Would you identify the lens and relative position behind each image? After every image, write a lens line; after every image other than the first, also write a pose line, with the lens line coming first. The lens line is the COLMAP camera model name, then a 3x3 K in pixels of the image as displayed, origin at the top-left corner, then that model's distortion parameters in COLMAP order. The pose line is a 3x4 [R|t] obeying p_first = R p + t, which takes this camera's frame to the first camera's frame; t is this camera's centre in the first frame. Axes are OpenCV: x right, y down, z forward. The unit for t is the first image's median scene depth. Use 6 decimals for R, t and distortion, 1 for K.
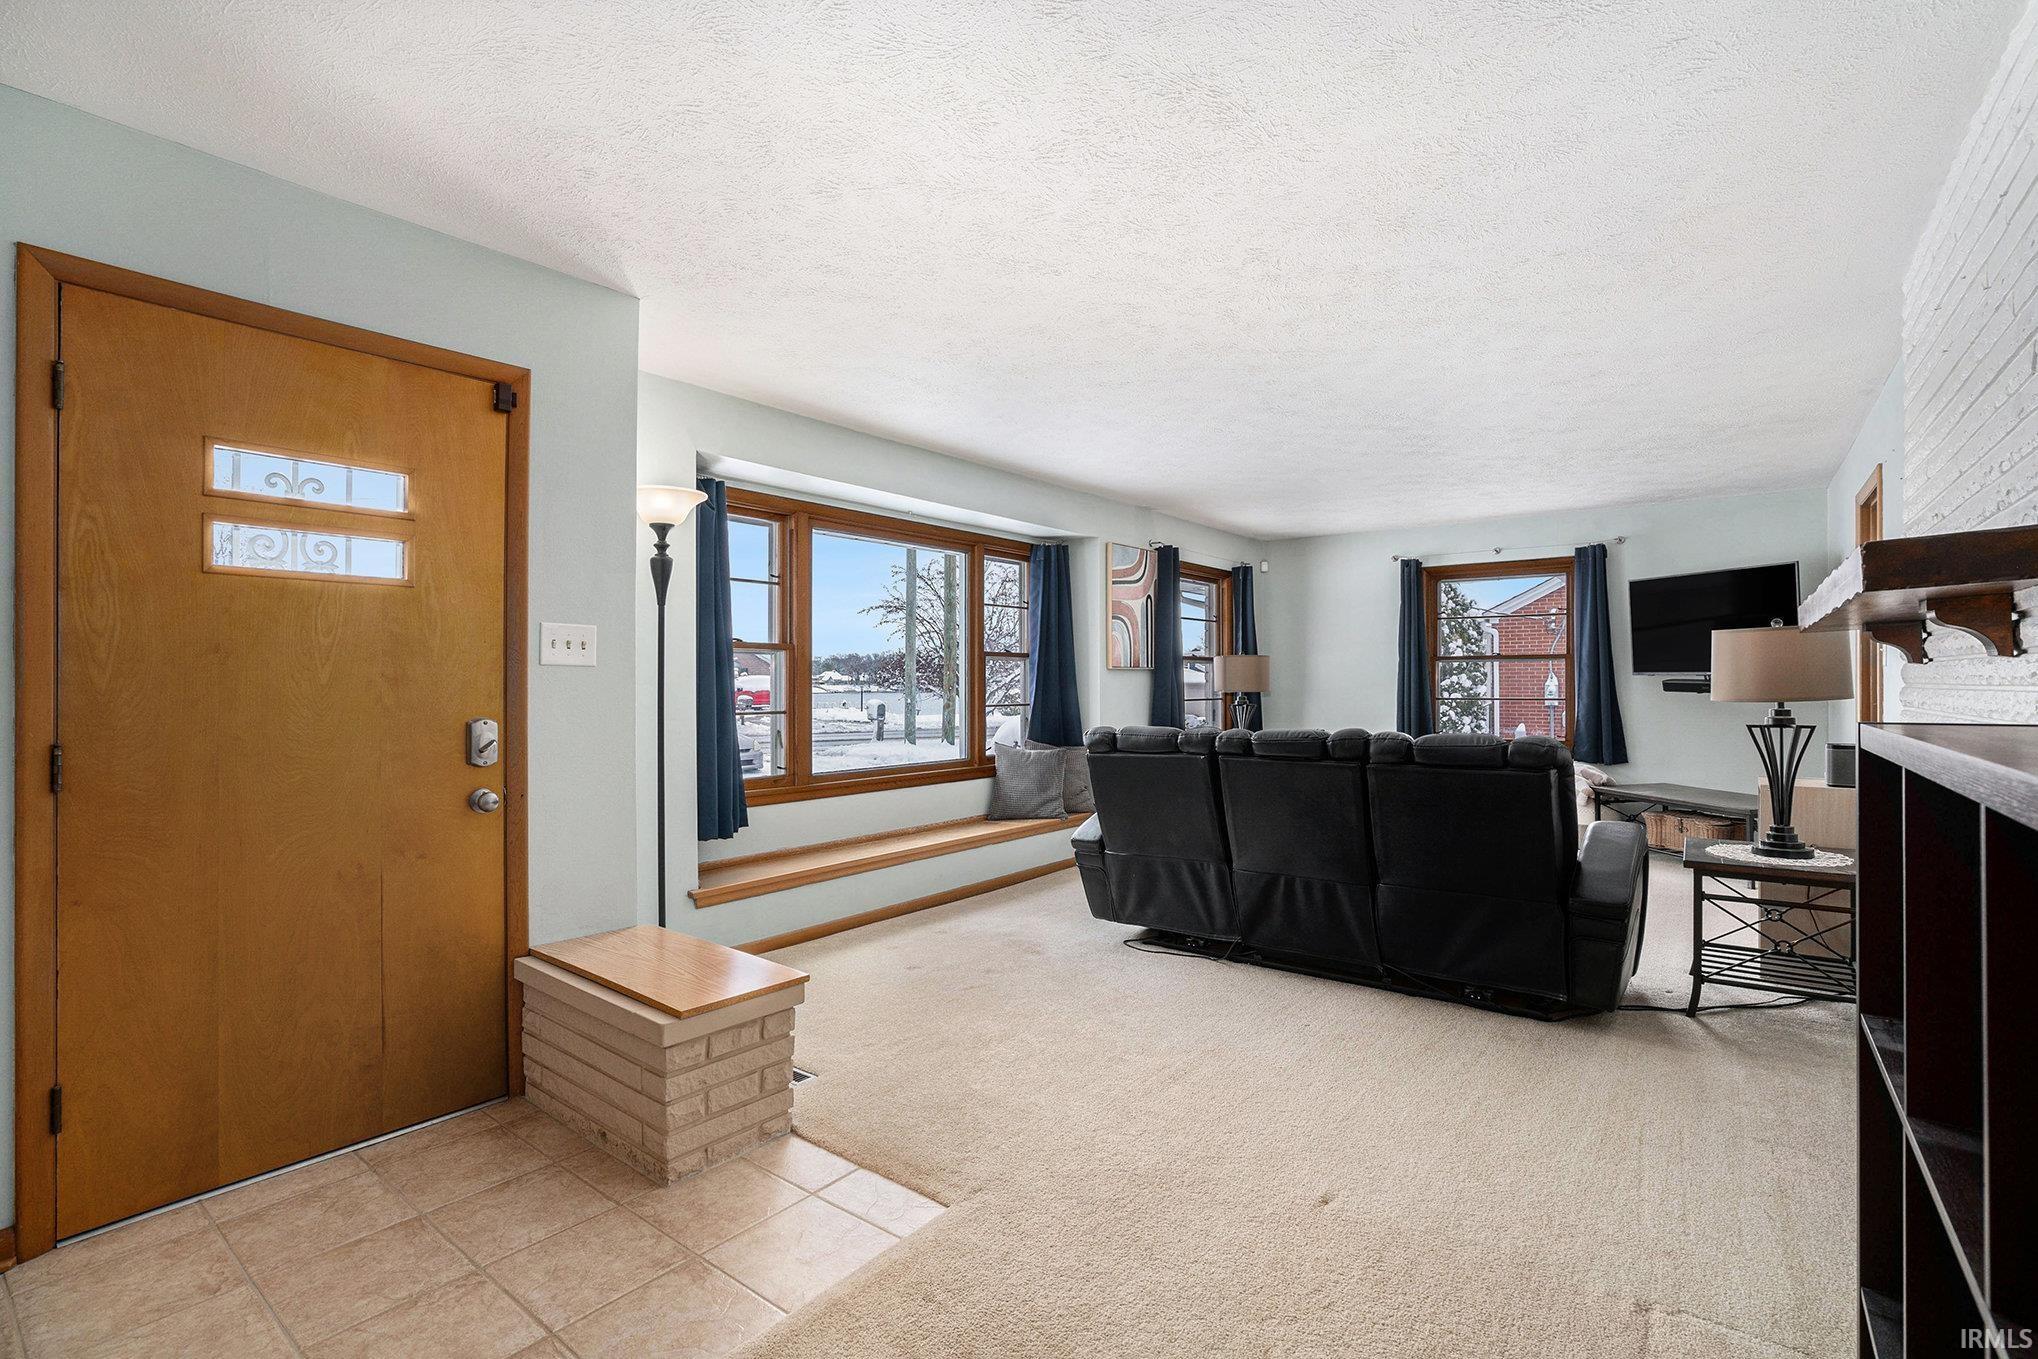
lens RADIAL K [[949.5, 0, 1019.3], [0, 949.5, 685.2], [0, 0, 1]] dist [-0.009578, 0.003657]
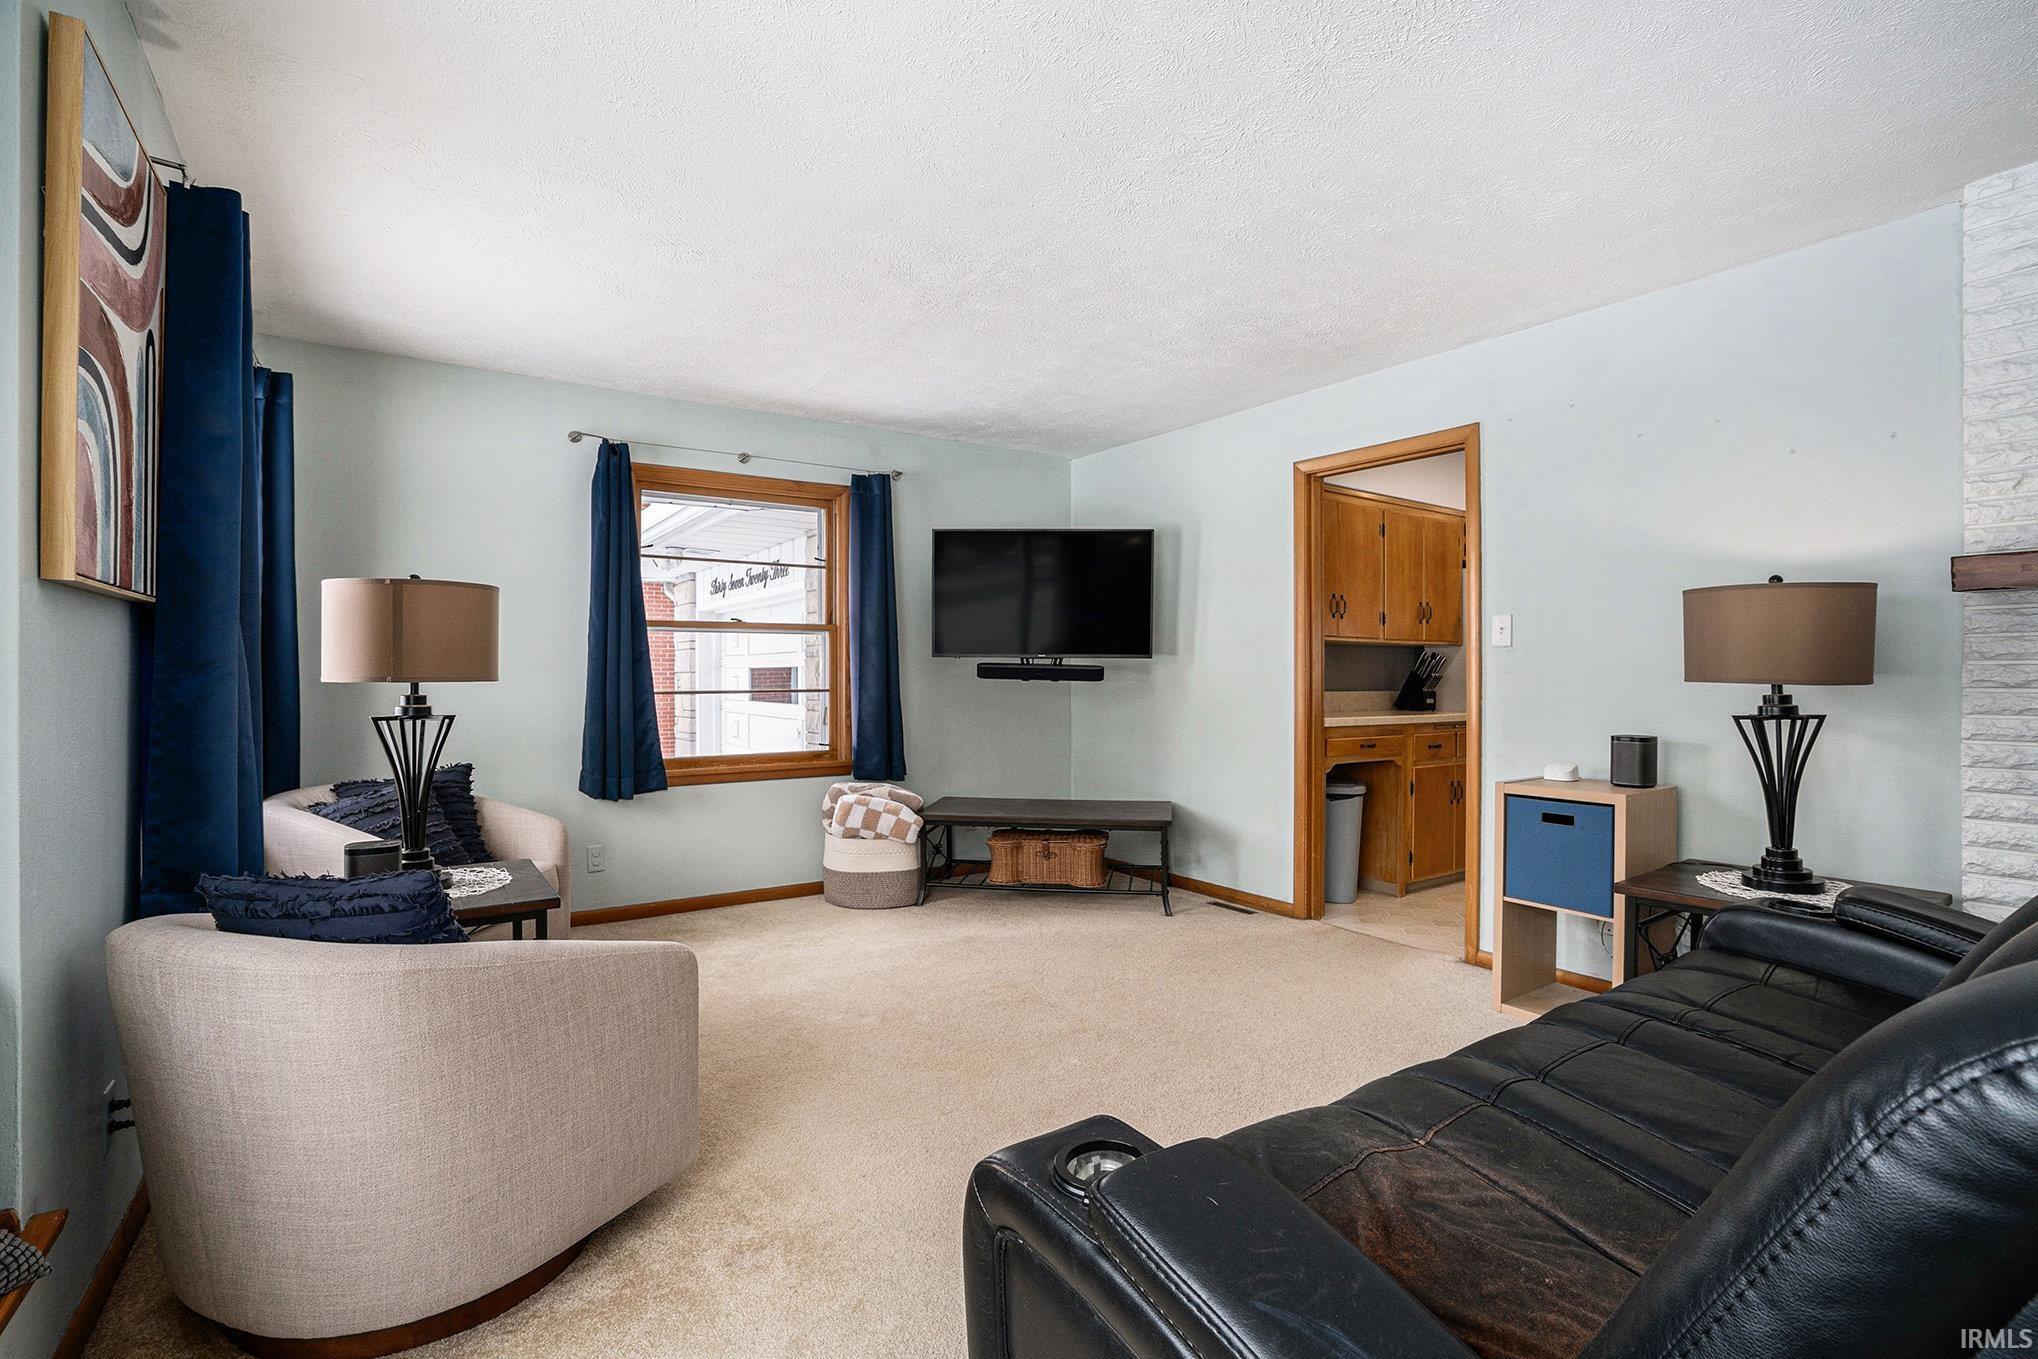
lens RADIAL K [[949.5, 0, 1014.0], [0, 949.5, 676.8], [0, 0, 1]] dist [-0.009578, 0.003657]
pose [[0.327291, 0.011829, 0.944849, -0.044924], [-0.006922, 0.999925, -0.010121, 0.013940], [-0.944898, -0.003228, 0.327348, 0.768628]]
